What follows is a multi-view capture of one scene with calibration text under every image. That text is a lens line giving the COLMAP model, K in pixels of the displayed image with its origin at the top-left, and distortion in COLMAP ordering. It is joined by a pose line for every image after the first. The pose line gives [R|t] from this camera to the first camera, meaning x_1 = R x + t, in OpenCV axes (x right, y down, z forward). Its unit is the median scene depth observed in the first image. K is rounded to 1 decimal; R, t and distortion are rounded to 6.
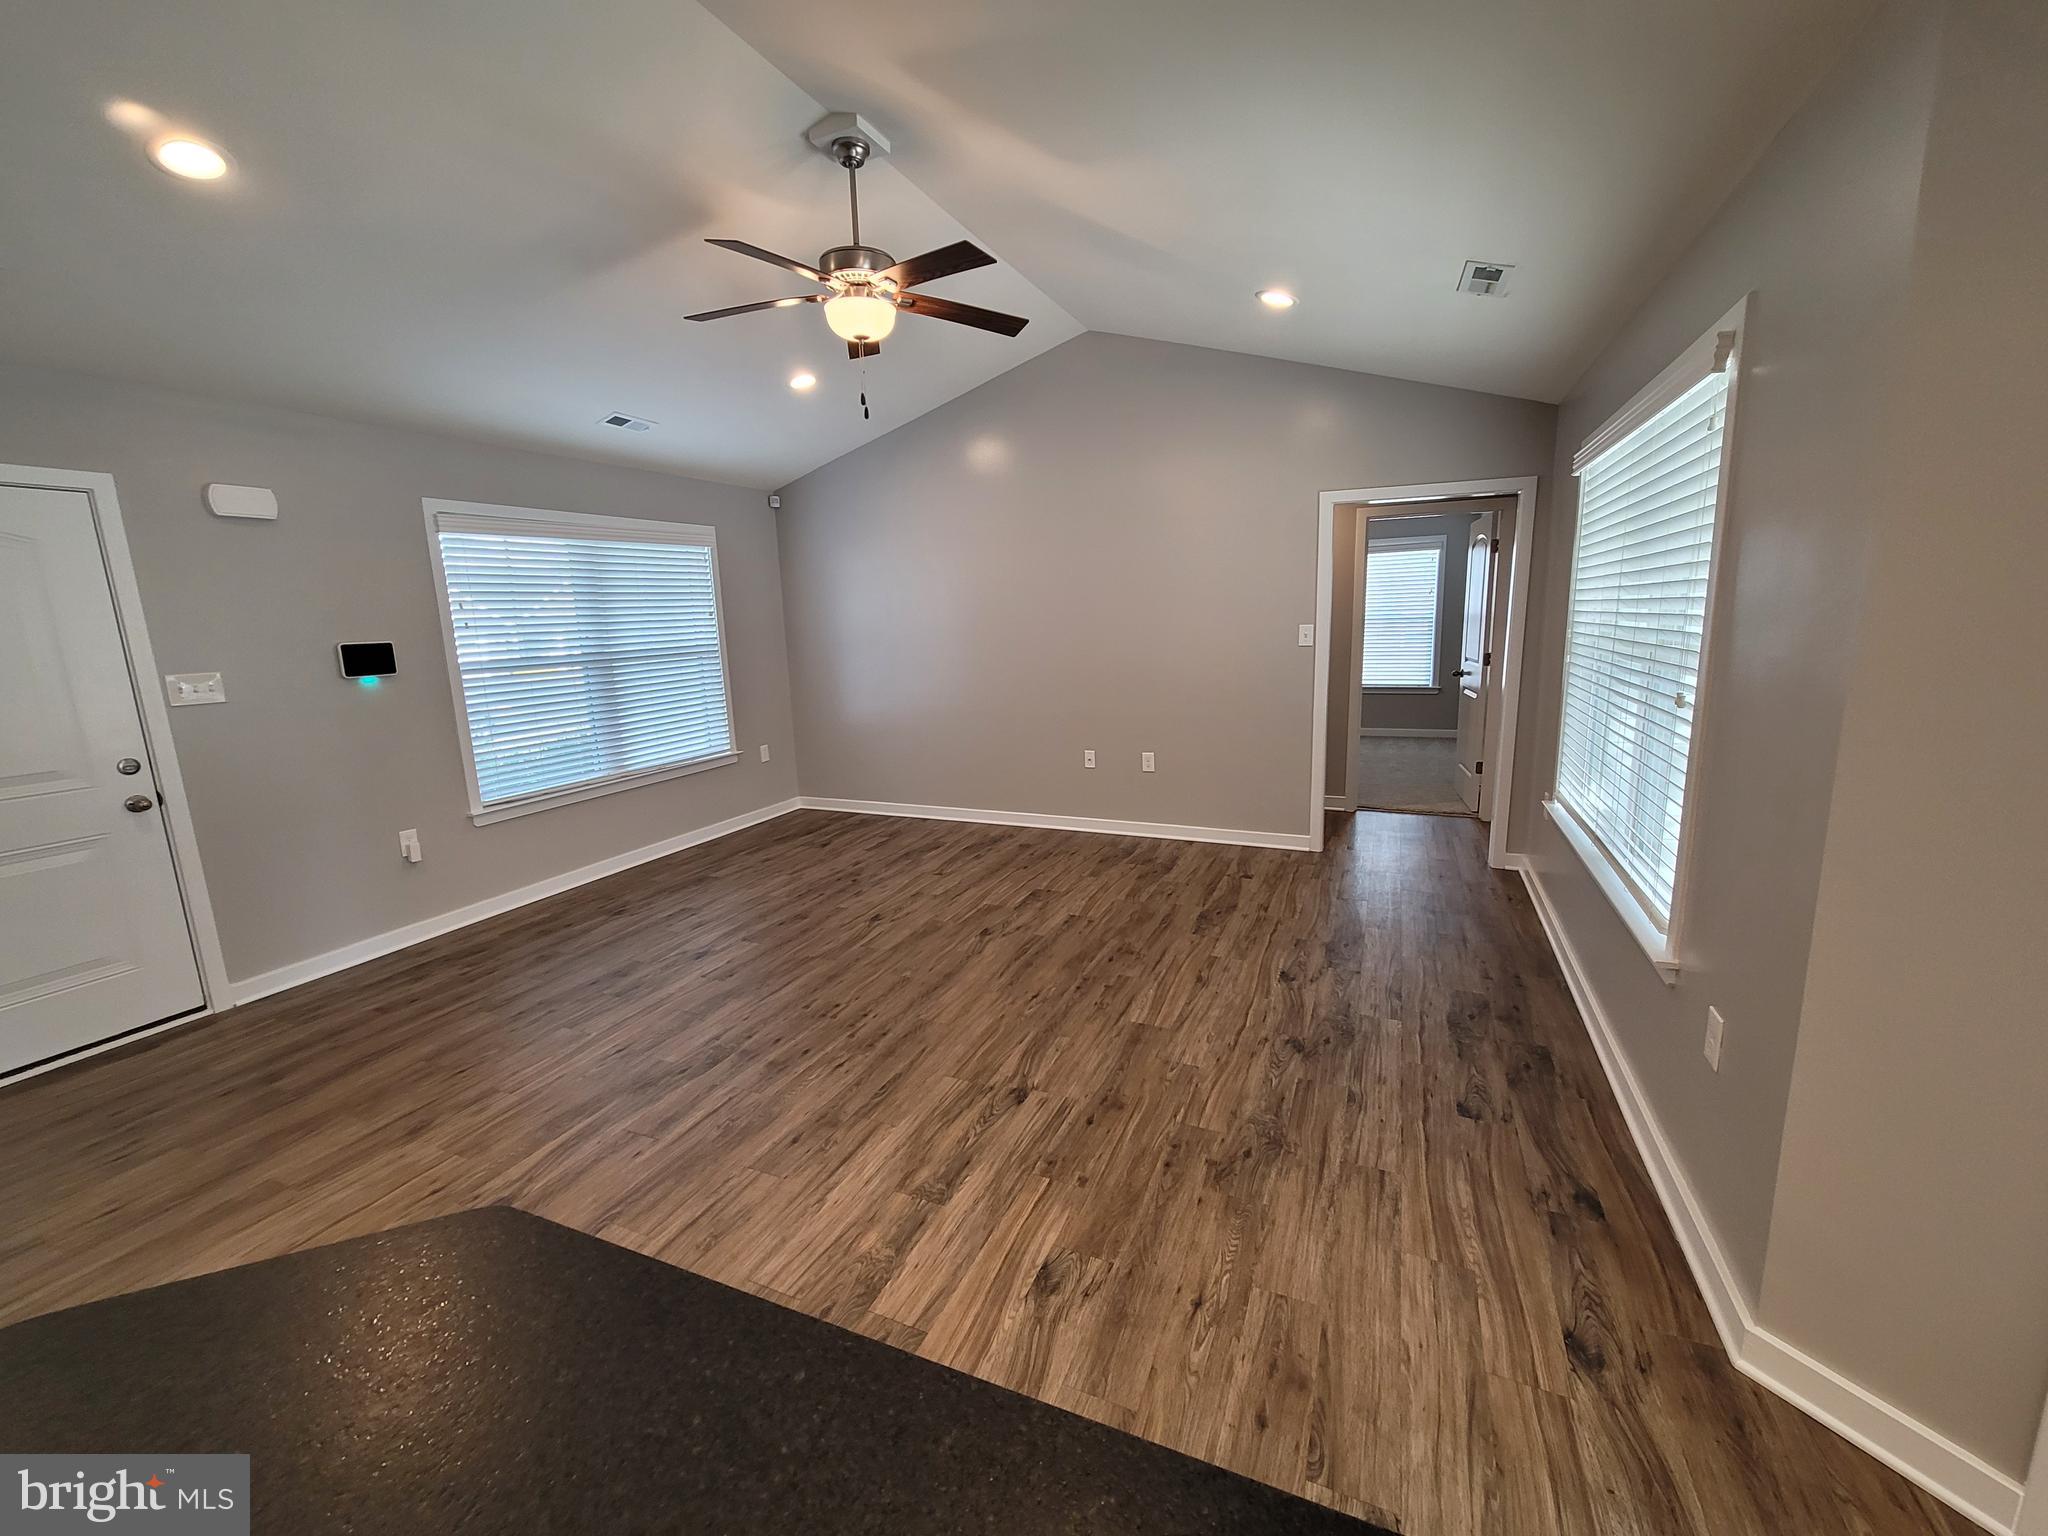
lens RADIAL K [[831.4, 0, 1027.3], [0, 831.4, 767.4], [0, 0, 1]] dist [-0.003602, 0.000367]
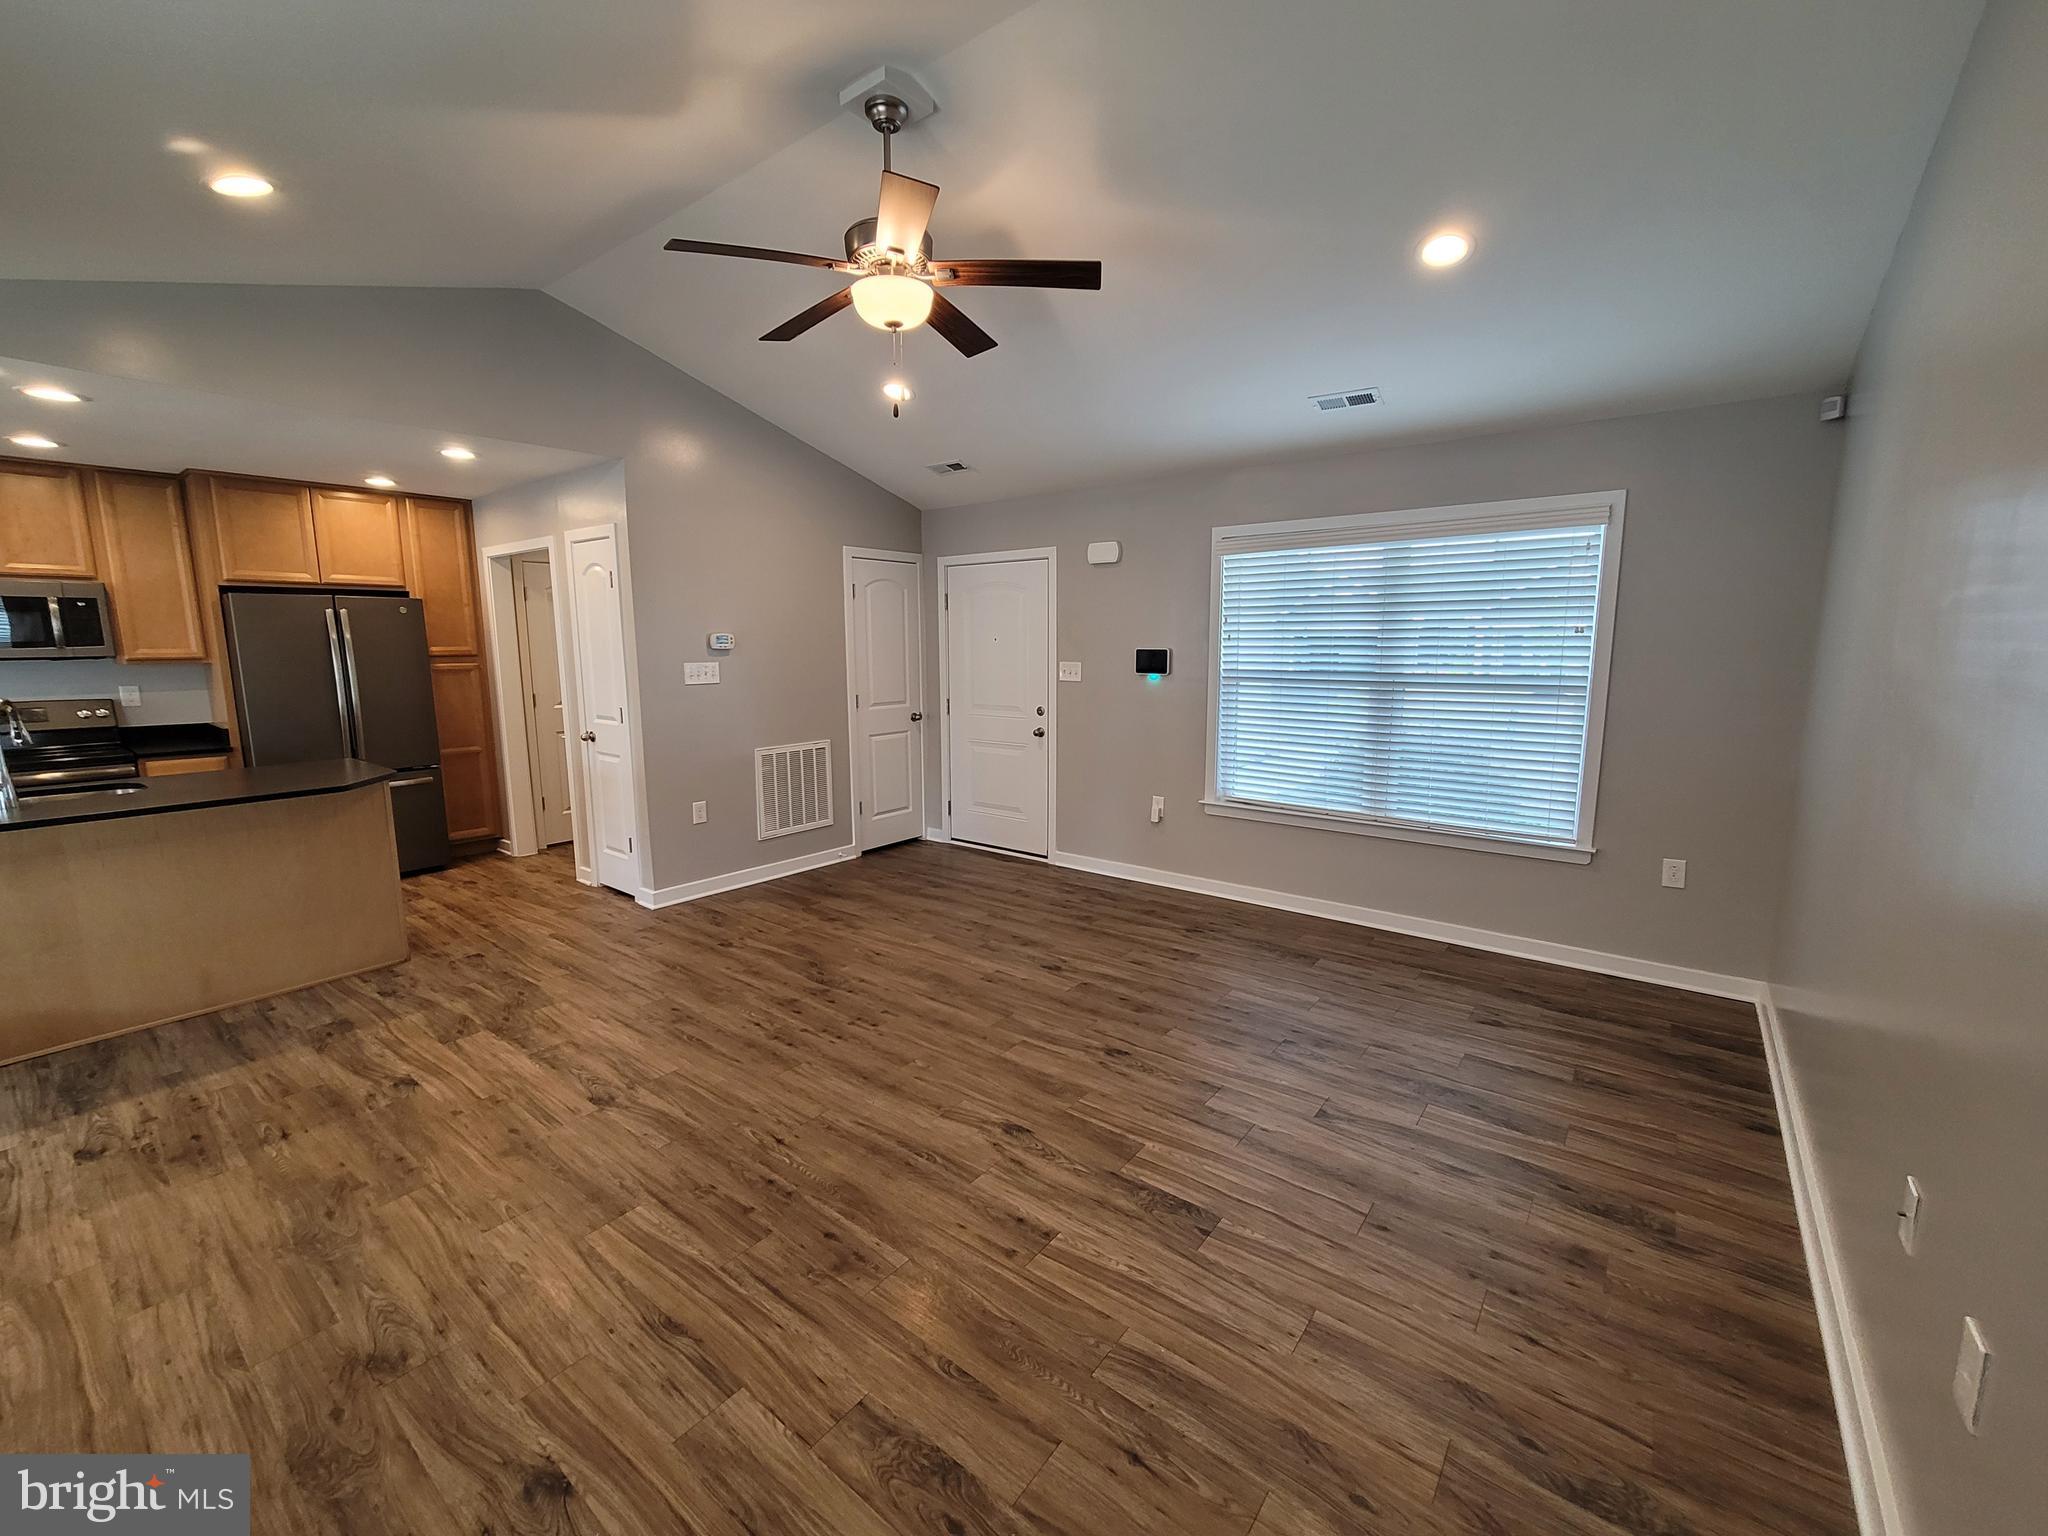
lens RADIAL K [[839.3, 0, 1027.1], [0, 839.3, 756.9], [0, 0, 1]] dist [-0.002125, 0.002173]
pose [[-0.243297, 0.166553, -0.955545, 0.596181], [-0.169311, 0.962730, 0.210914, -0.252523], [0.955060, 0.213099, -0.206030, 1.219666]]
